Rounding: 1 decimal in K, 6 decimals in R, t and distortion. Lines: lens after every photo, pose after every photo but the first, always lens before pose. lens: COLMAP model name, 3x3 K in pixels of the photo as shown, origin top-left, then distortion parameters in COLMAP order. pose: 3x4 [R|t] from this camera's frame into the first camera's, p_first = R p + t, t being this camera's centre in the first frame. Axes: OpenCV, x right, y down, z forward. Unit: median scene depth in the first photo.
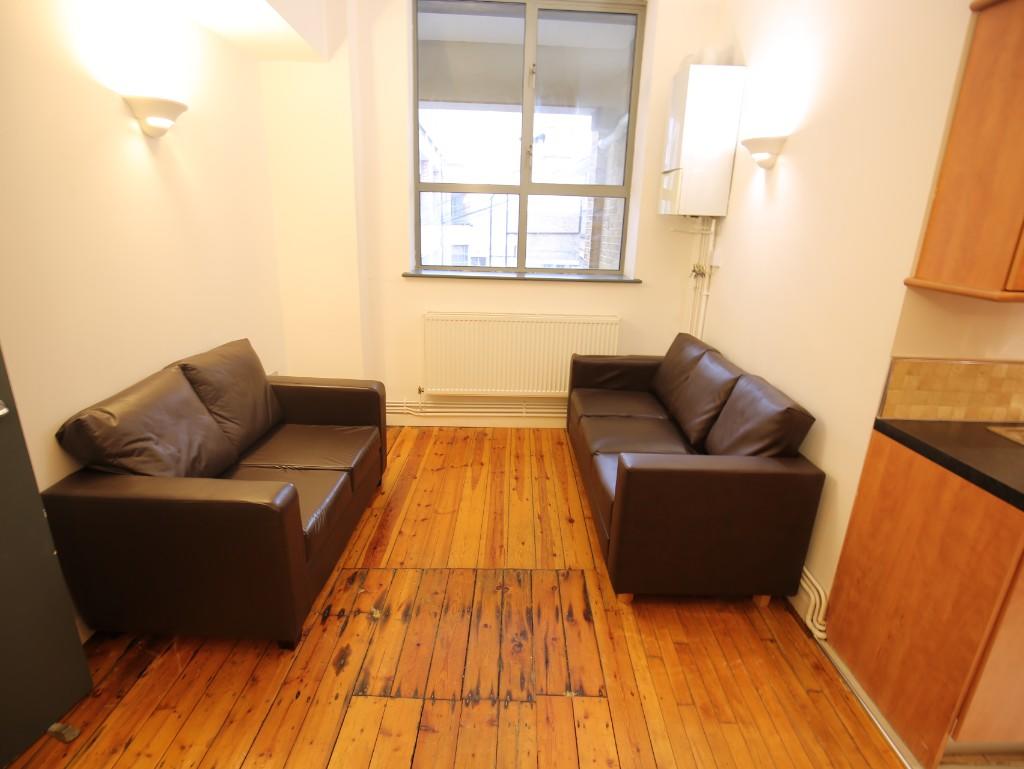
lens RADIAL K [[531.4, 0, 509.8], [0, 531.4, 388.3], [0, 0, 1]] dist [-0.028160, -0.000225]
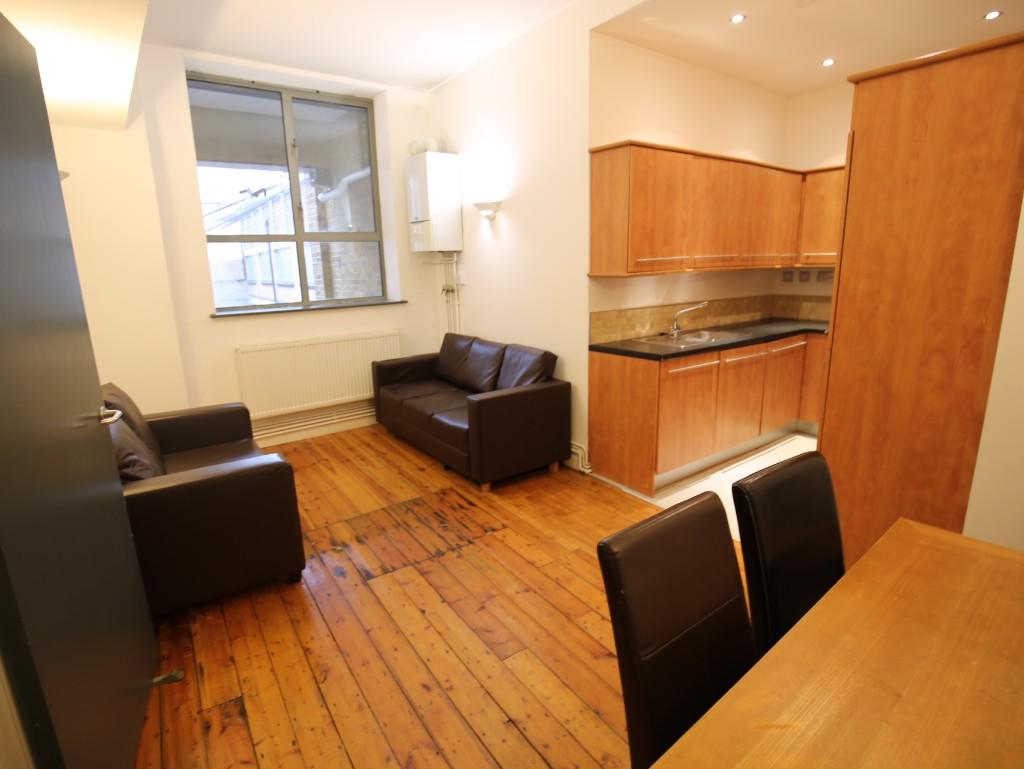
lens RADIAL K [[531.4, 0, 509.8], [0, 531.4, 388.3], [0, 0, 1]] dist [-0.028160, -0.000225]
pose [[0.815706, -0.183827, 0.548481, -0.547647], [0.222743, 0.974867, -0.004533, 0.131349], [-0.533863, 0.125867, 0.836151, -0.400945]]
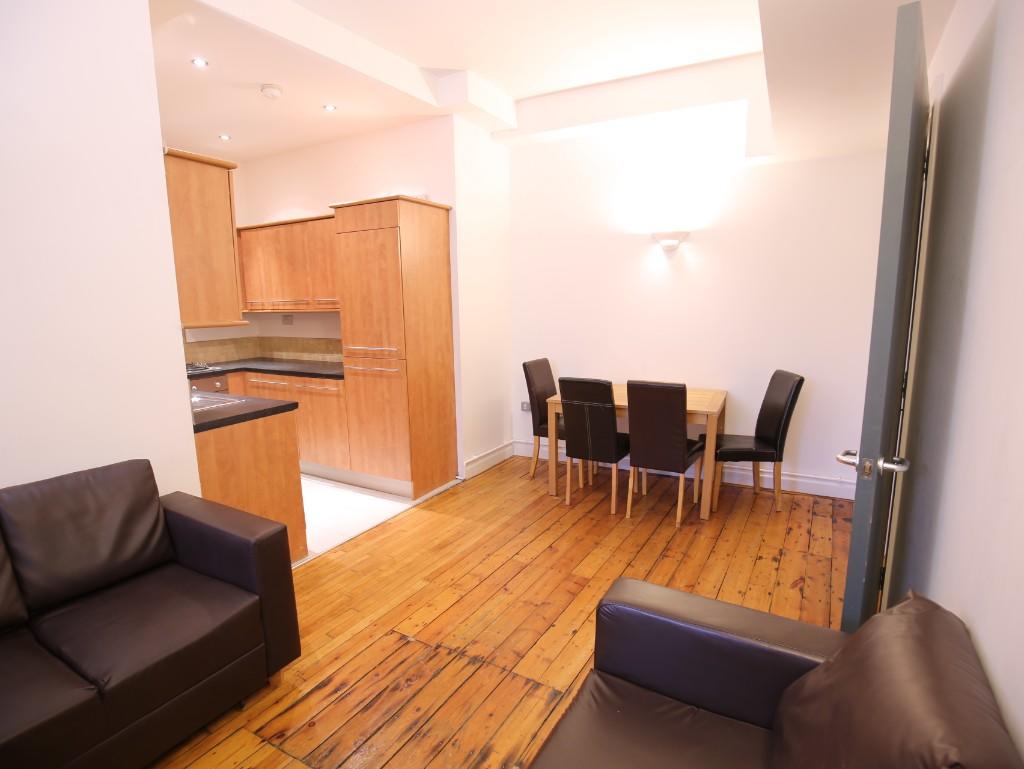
lens RADIAL K [[531.4, 0, 509.8], [0, 531.4, 388.3], [0, 0, 1]] dist [-0.028160, -0.000225]
pose [[-0.862887, -0.100086, 0.495387, -0.562832], [0.143374, 0.891449, 0.429840, -0.412904], [-0.484633, 0.441929, -0.754871, 1.313865]]
